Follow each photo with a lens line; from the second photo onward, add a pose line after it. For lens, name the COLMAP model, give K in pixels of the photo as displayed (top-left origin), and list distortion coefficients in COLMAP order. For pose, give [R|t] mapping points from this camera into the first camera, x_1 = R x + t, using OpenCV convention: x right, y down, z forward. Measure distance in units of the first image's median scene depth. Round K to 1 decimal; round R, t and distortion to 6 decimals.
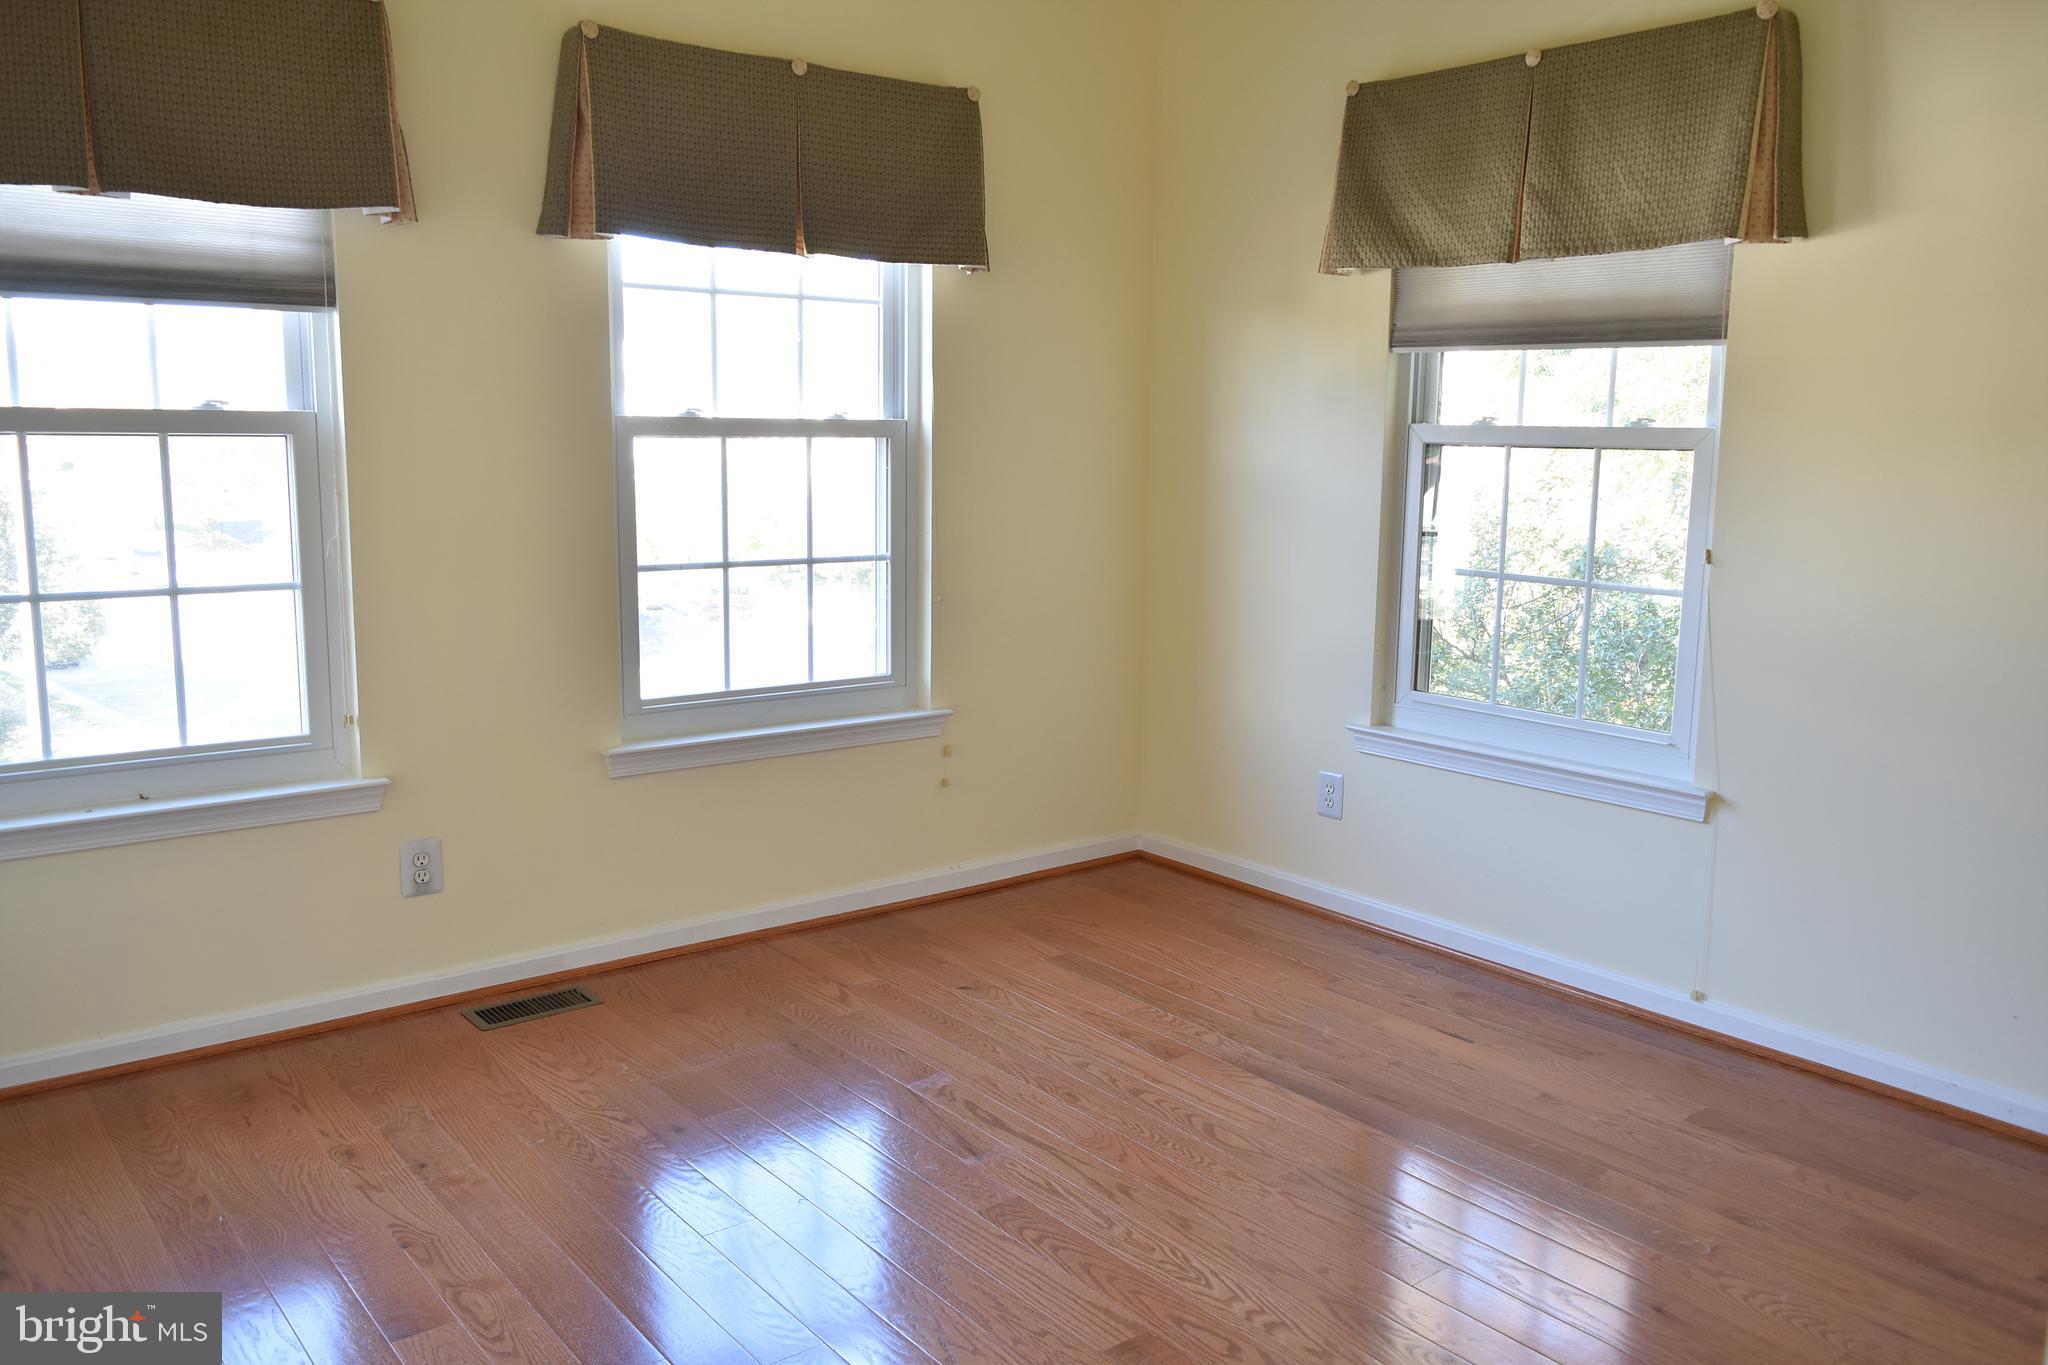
lens RADIAL K [[1587.1, 0, 992.1], [0, 1587.1, 671.2], [0, 0, 1]] dist [-0.005710, -0.004148]
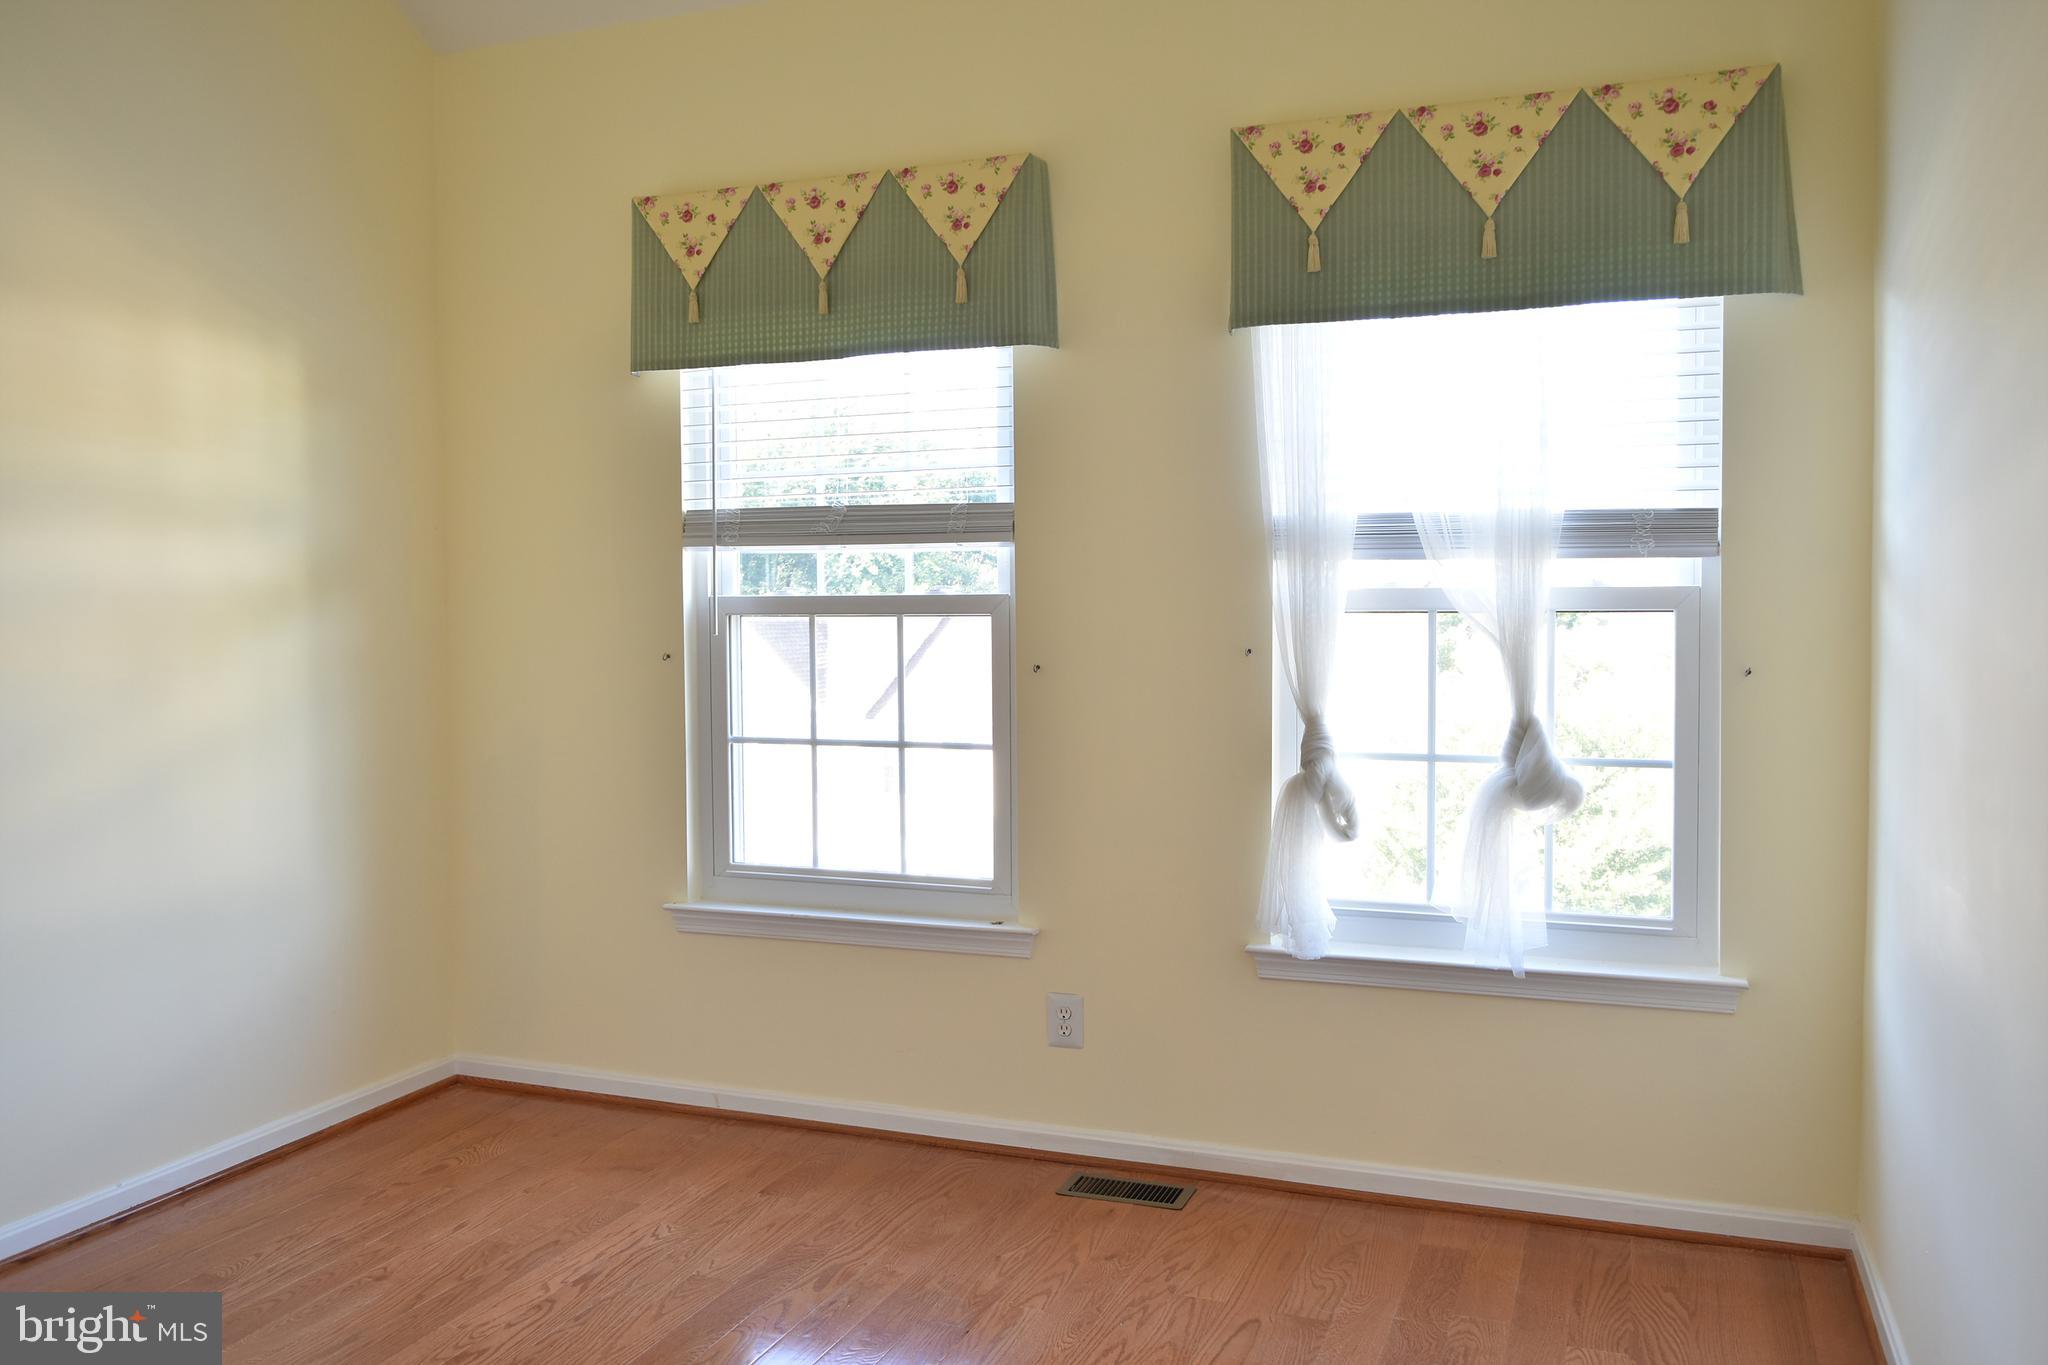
lens RADIAL K [[1587.1, 0, 992.1], [0, 1587.1, 671.2], [0, 0, 1]] dist [-0.005710, -0.004148]
pose [[0.499155, 0.018979, -0.866305, 0.729136], [-0.113348, 0.992600, -0.043564, -0.077813], [0.859067, 0.119939, 0.497612, 0.569700]]
